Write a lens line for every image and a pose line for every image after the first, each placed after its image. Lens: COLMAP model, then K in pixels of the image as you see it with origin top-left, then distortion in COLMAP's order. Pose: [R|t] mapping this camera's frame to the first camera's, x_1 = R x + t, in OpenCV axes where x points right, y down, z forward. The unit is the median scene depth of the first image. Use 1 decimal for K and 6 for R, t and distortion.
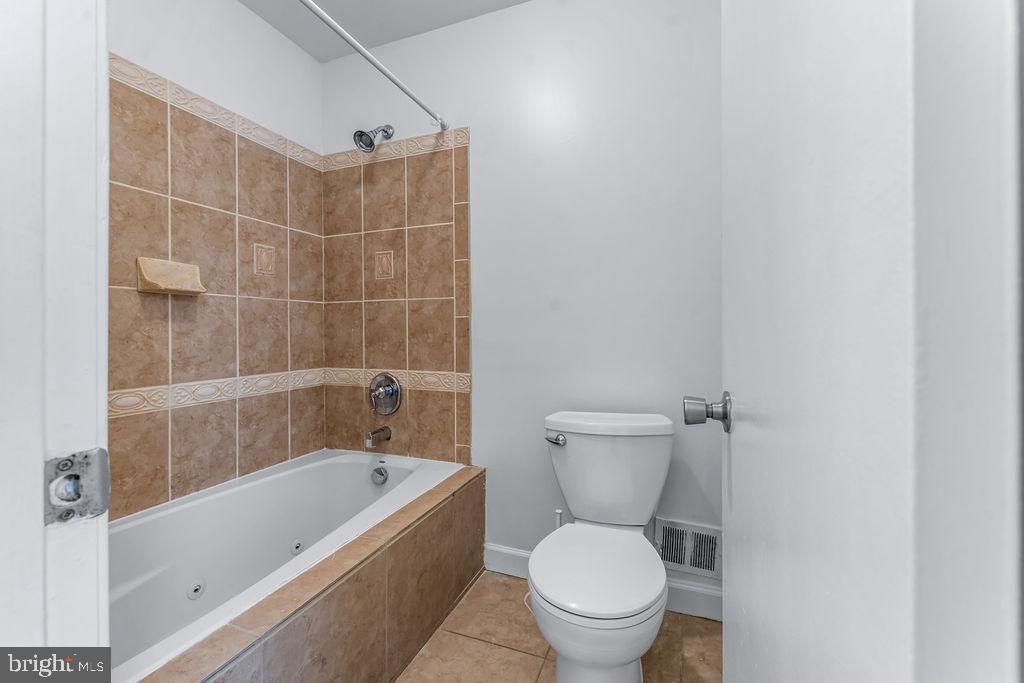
lens RADIAL K [[435.4, 0, 514.0], [0, 435.4, 318.2], [0, 0, 1]] dist [0.005862, -0.000040]
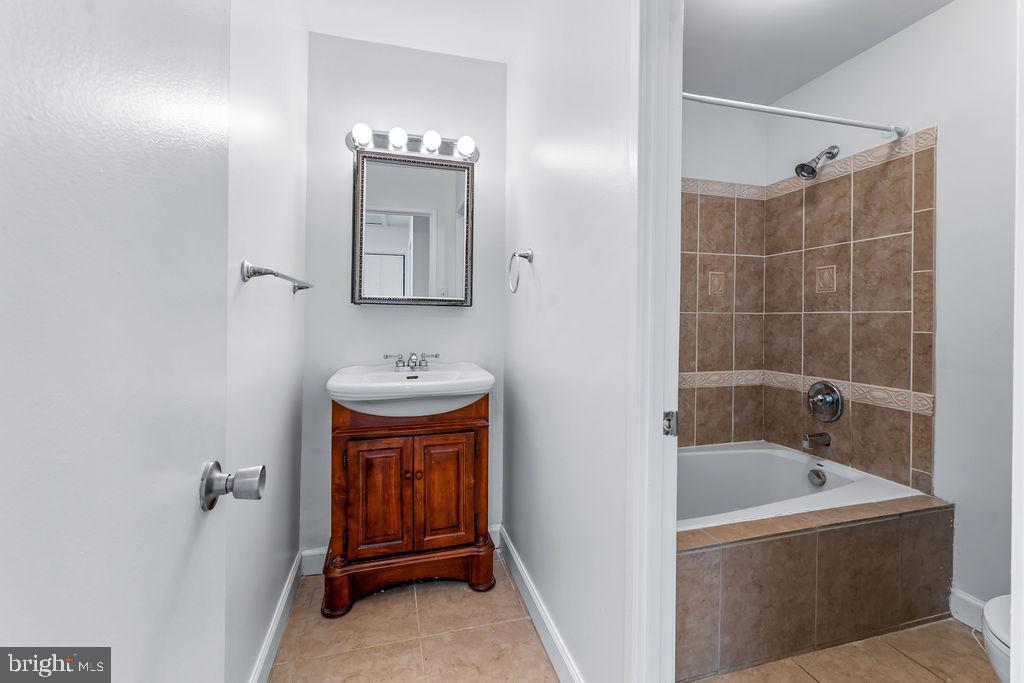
lens RADIAL K [[442.3, 0, 515.3], [0, 442.3, 329.8], [0, 0, 1]] dist [0.001726, 0.000004]
pose [[0.605874, 0.031525, -0.794936, 0.102725], [0.008450, 0.998903, 0.046054, -0.058351], [0.795516, -0.034620, 0.604943, -0.248016]]
